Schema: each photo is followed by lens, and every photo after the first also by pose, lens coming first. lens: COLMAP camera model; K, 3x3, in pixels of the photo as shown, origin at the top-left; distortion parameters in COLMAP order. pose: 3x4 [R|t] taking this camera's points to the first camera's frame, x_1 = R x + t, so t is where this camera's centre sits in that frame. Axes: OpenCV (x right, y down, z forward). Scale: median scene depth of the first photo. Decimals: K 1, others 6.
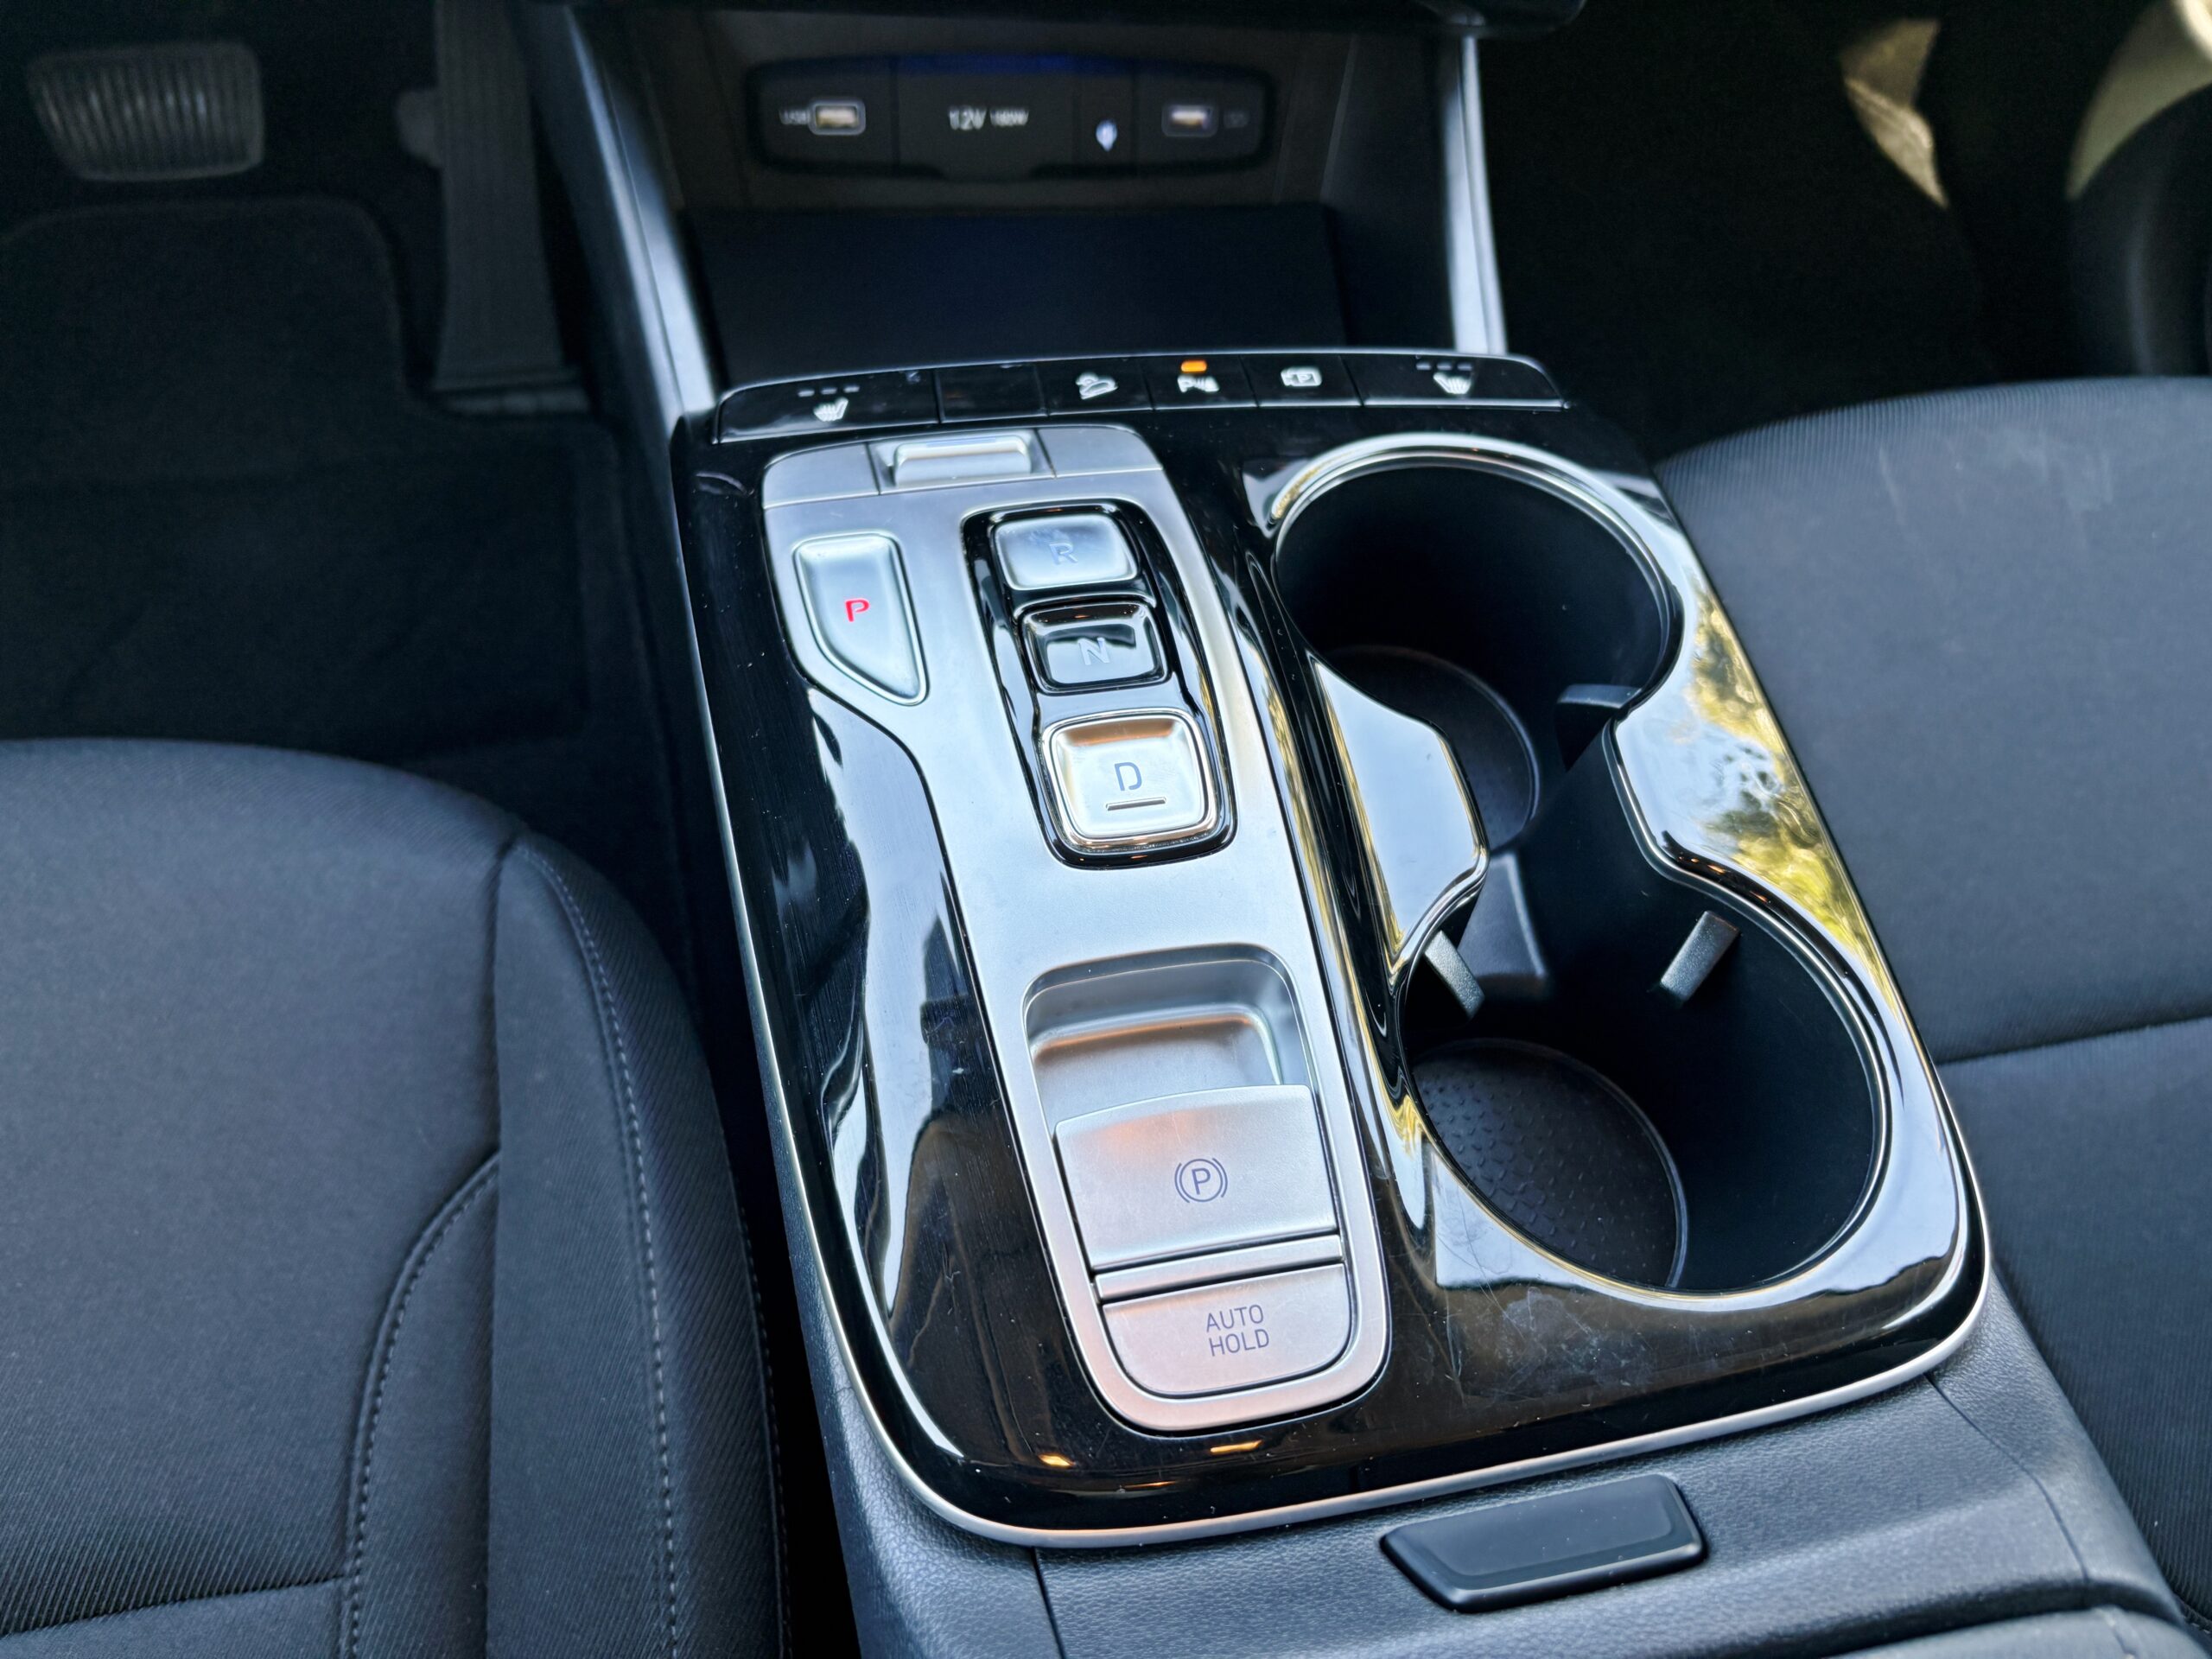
lens RADIAL K [[1668.6, 0, 1053.7], [0, 1668.6, 827.4], [0, 0, 1]] dist [0.016145, -0.032170]
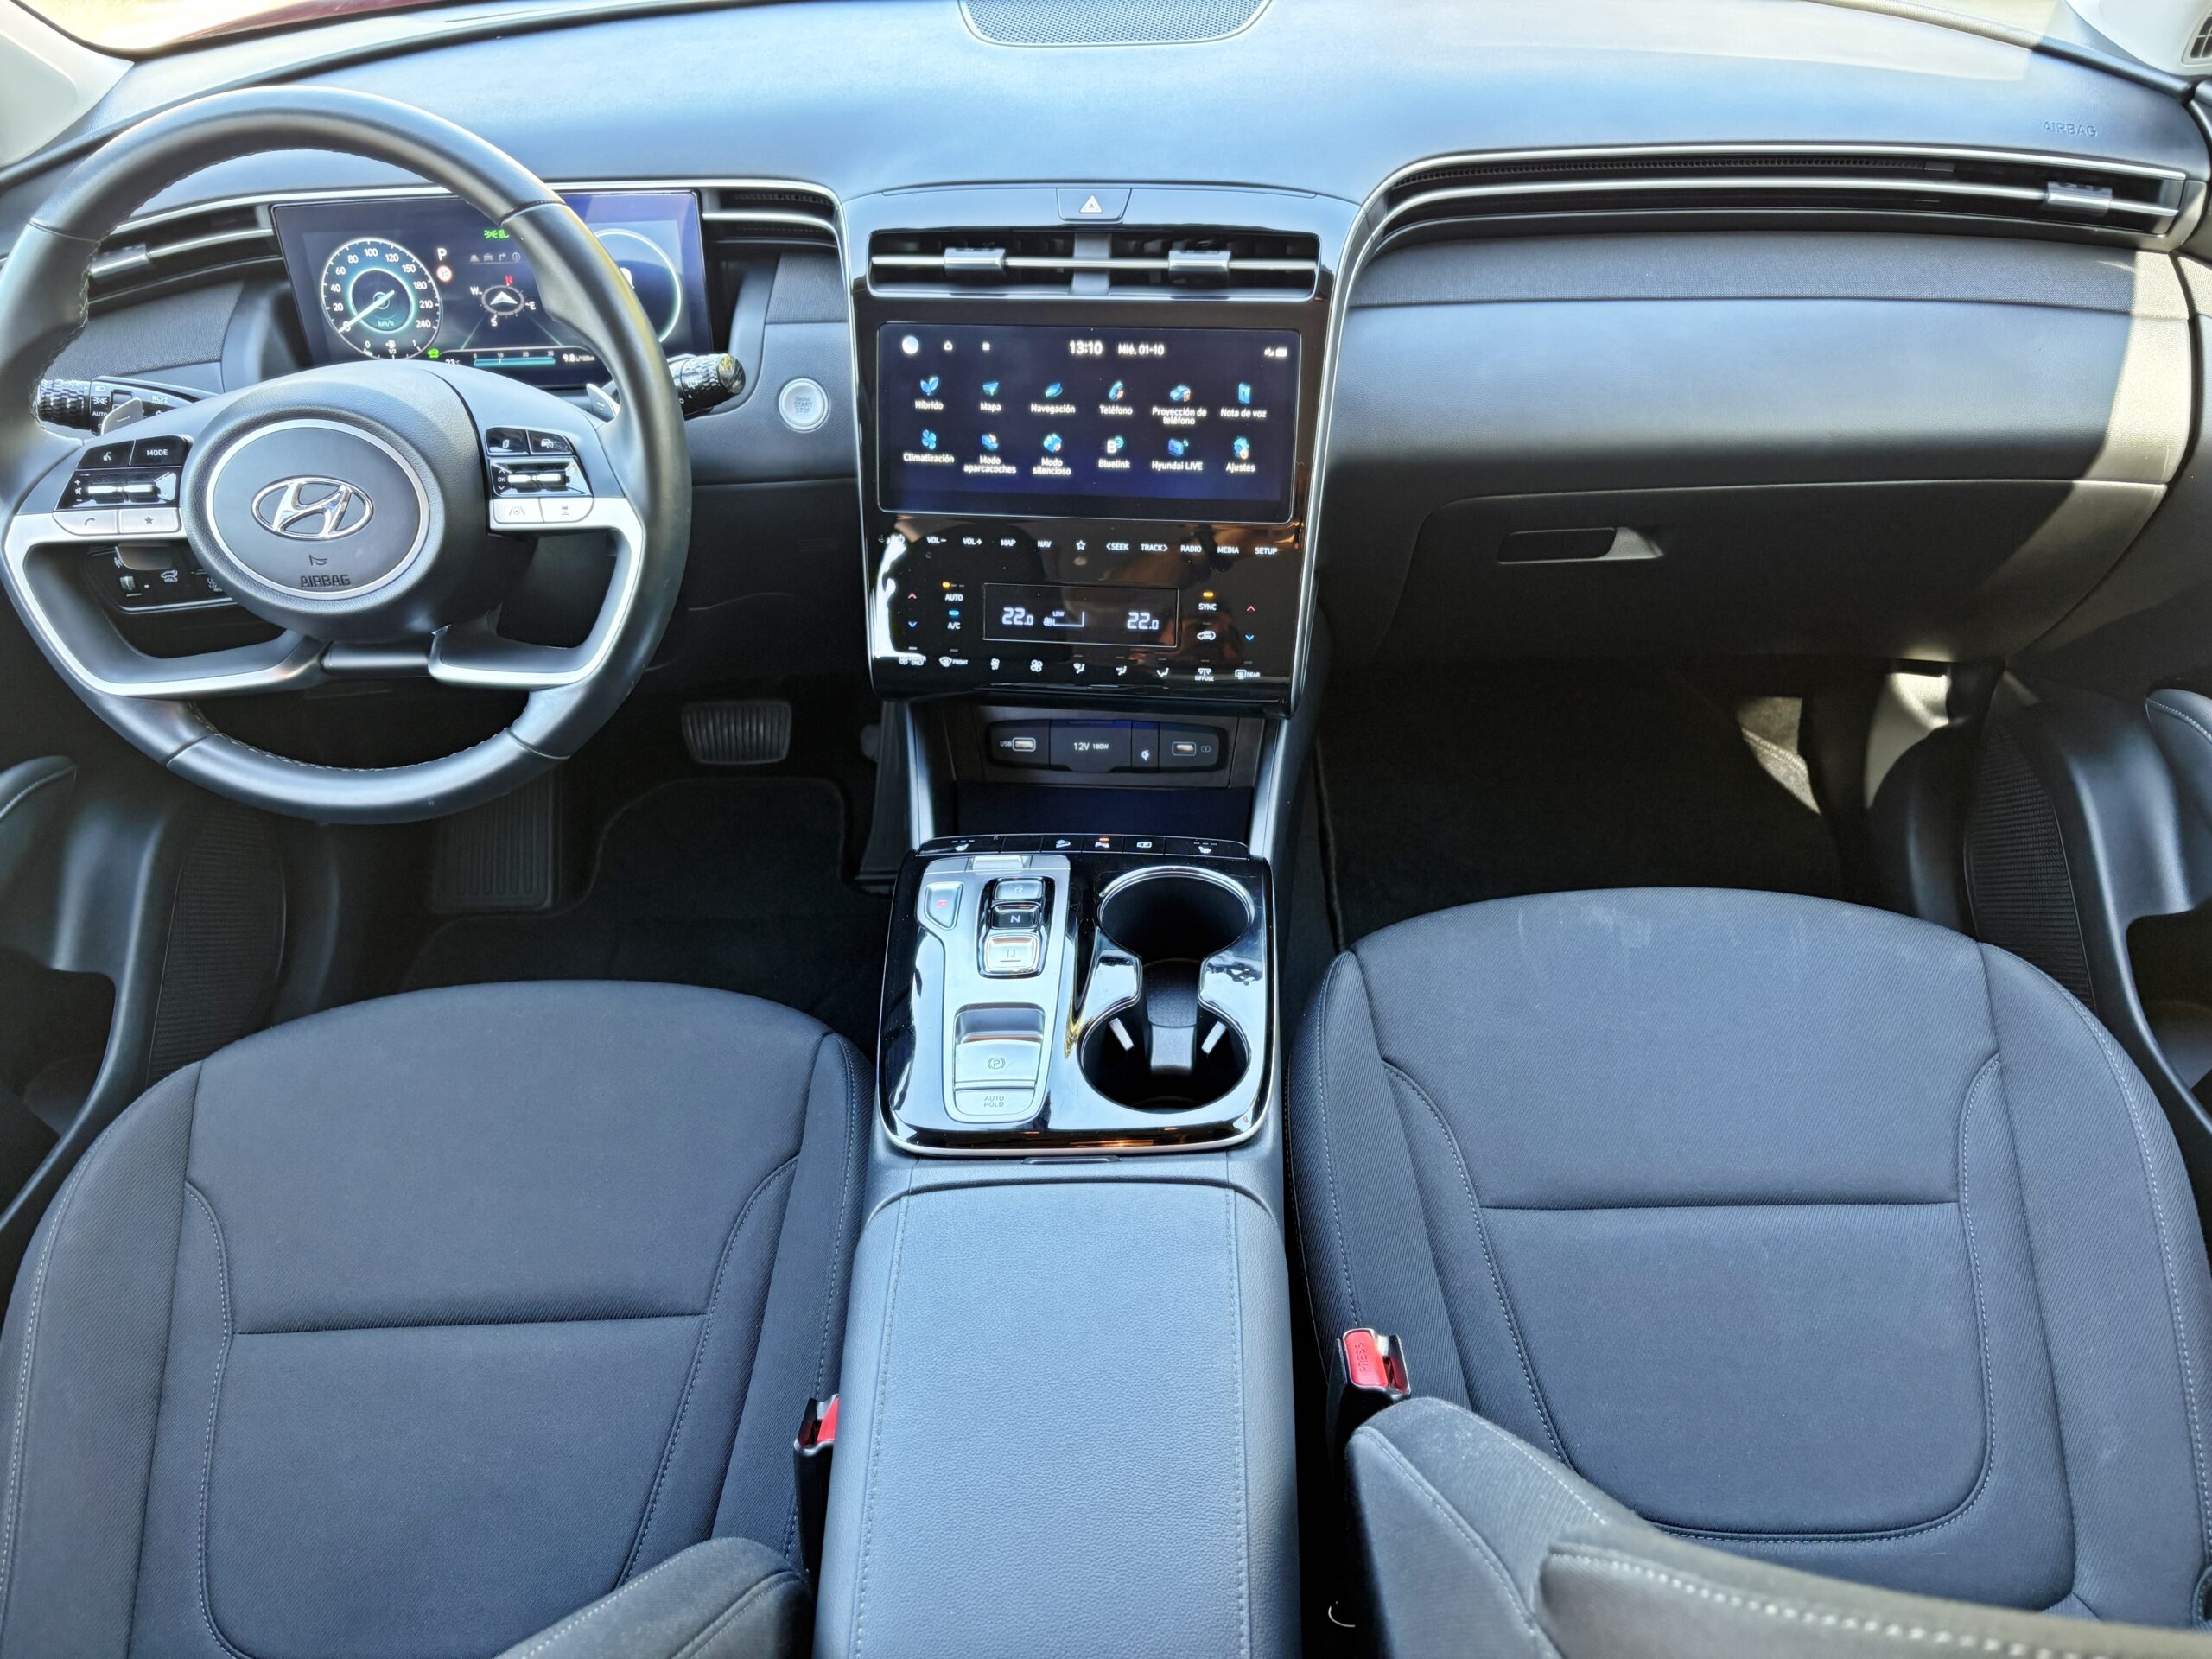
lens RADIAL K [[1668.6, 0, 1109.3], [0, 1668.6, 820.2], [0, 0, 1]] dist [0.016145, -0.032170]
pose [[0.972775, 0.032414, -0.229475, 0.578908], [-0.109148, 0.937558, -0.330260, 0.460169], [0.204441, 0.346315, 0.915571, -1.148665]]
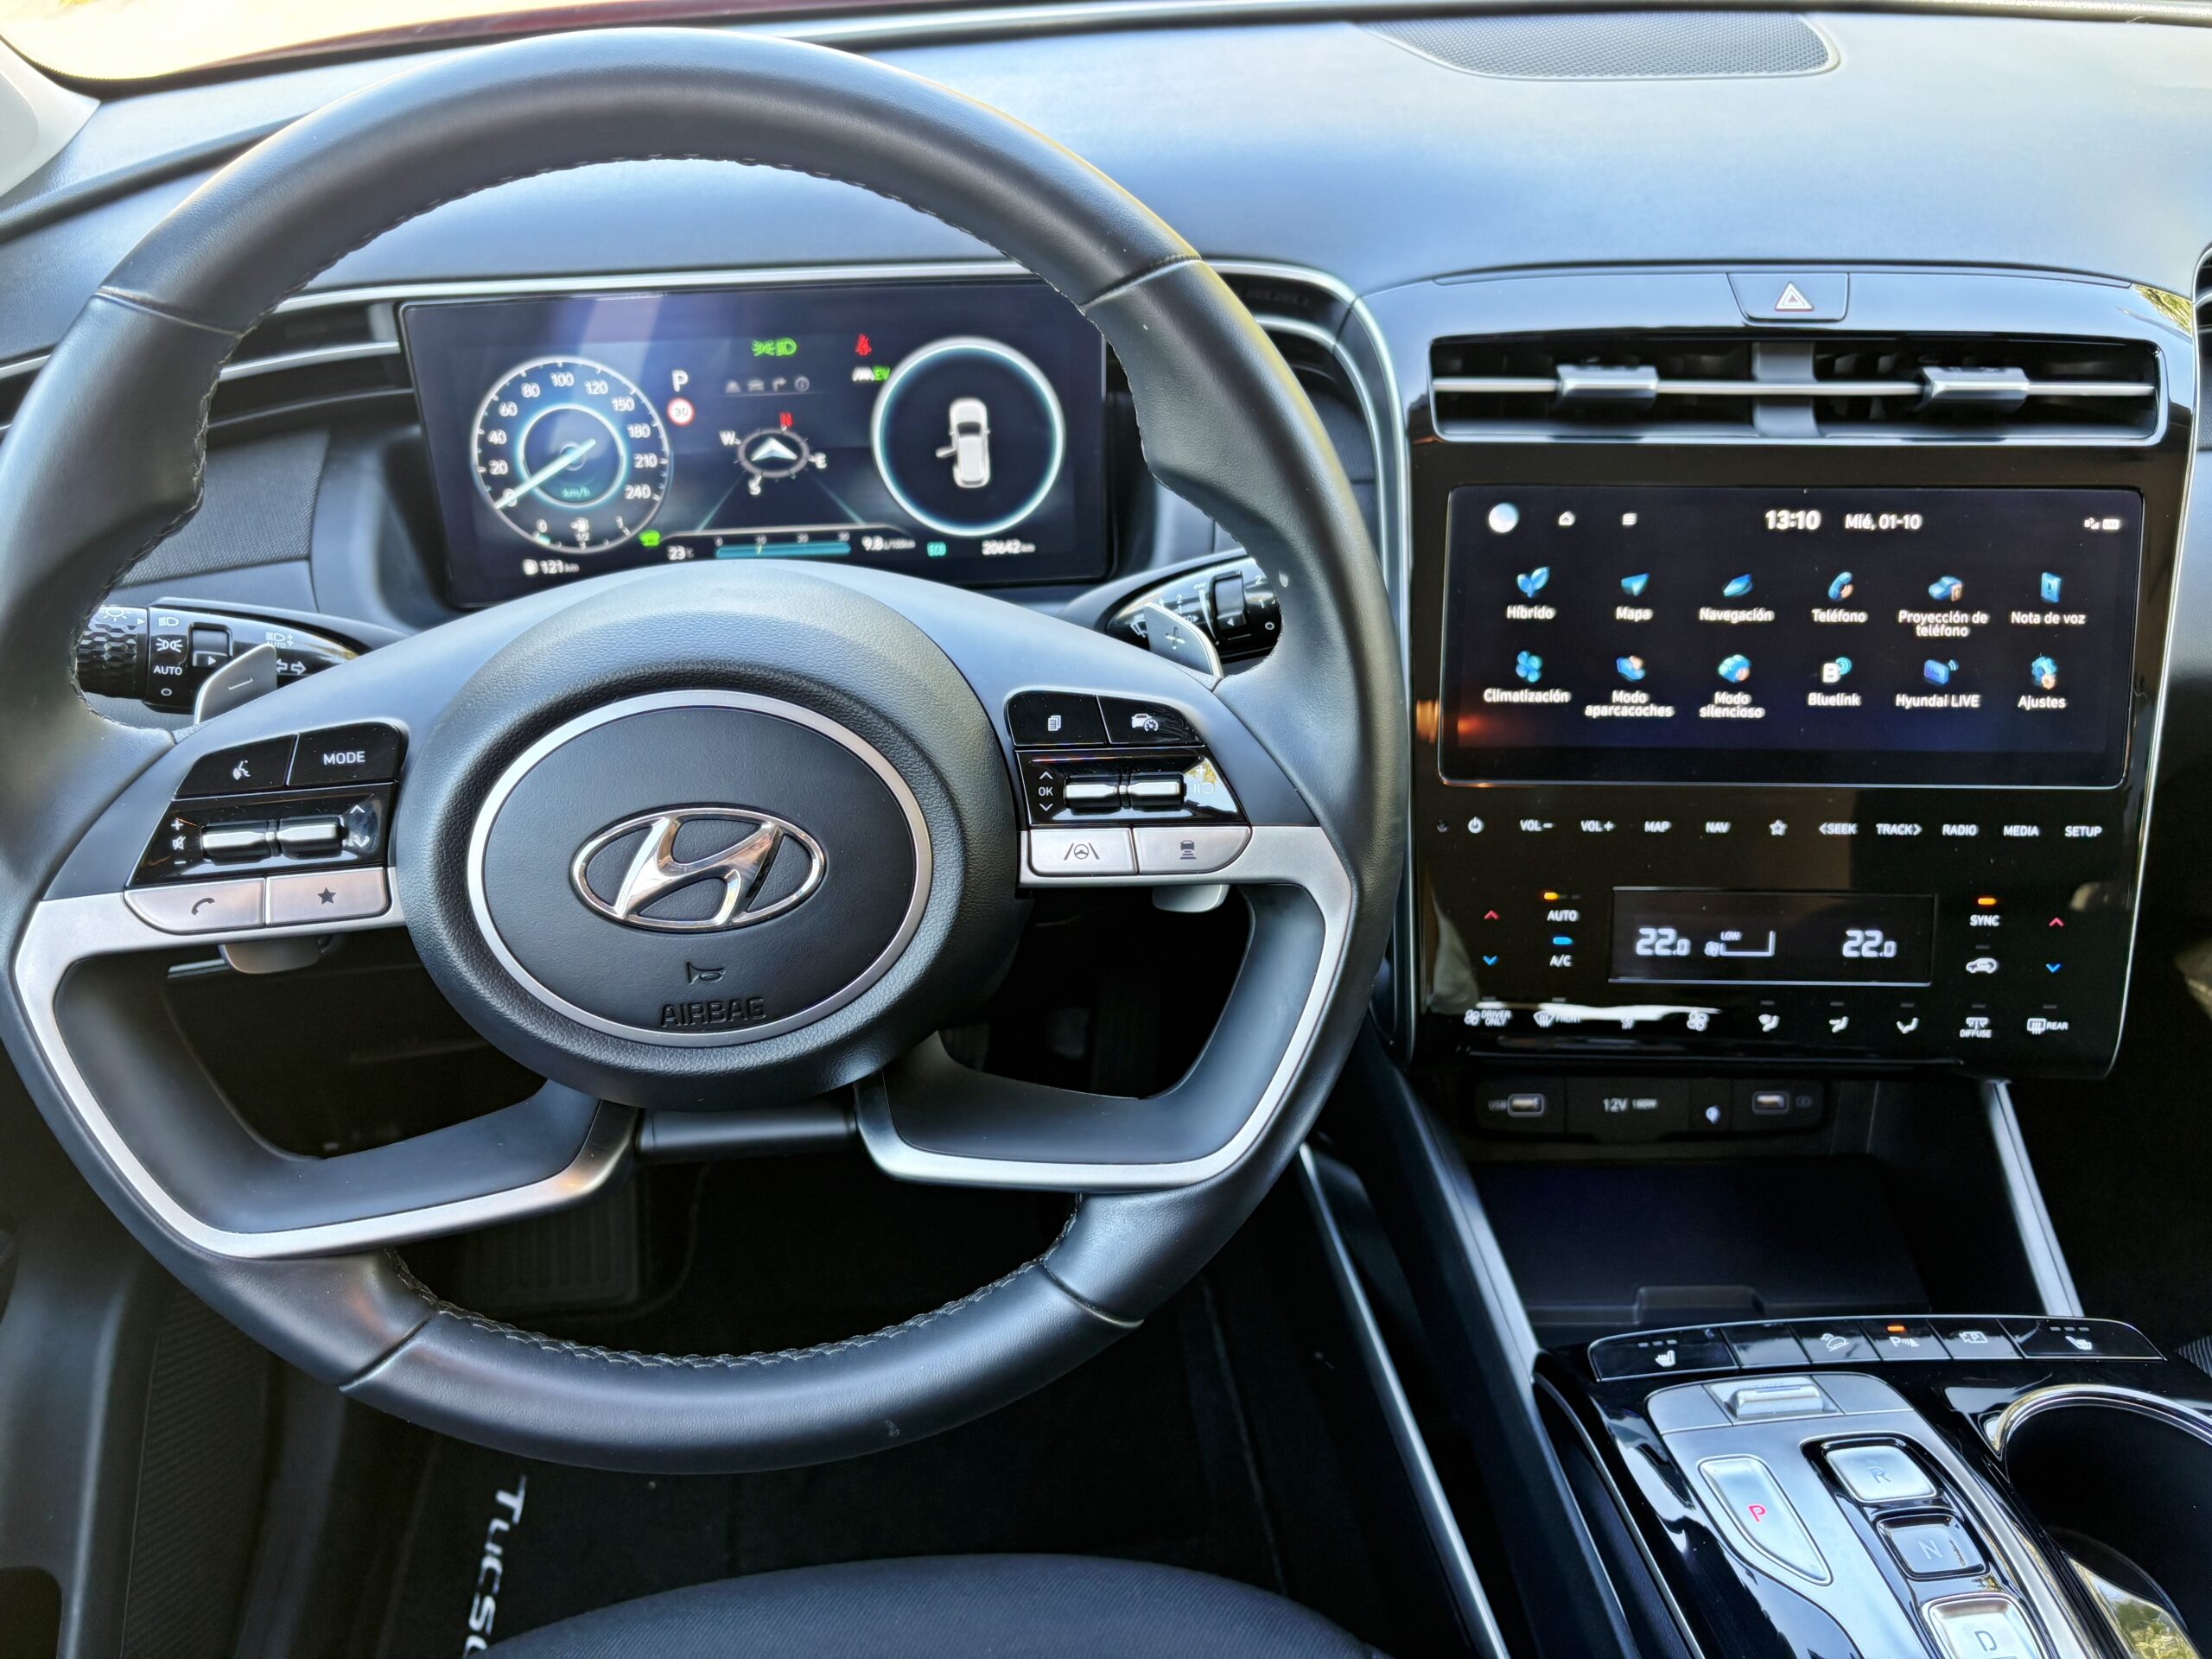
lens RADIAL K [[1668.6, 0, 1076.0], [0, 1668.6, 794.9], [0, 0, 1]] dist [0.016145, -0.032170]
pose [[0.992113, -0.020795, -0.123609, -0.391068], [-0.034691, 0.902072, -0.430188, -0.028277], [0.120450, 0.431083, 0.894237, -0.560169]]
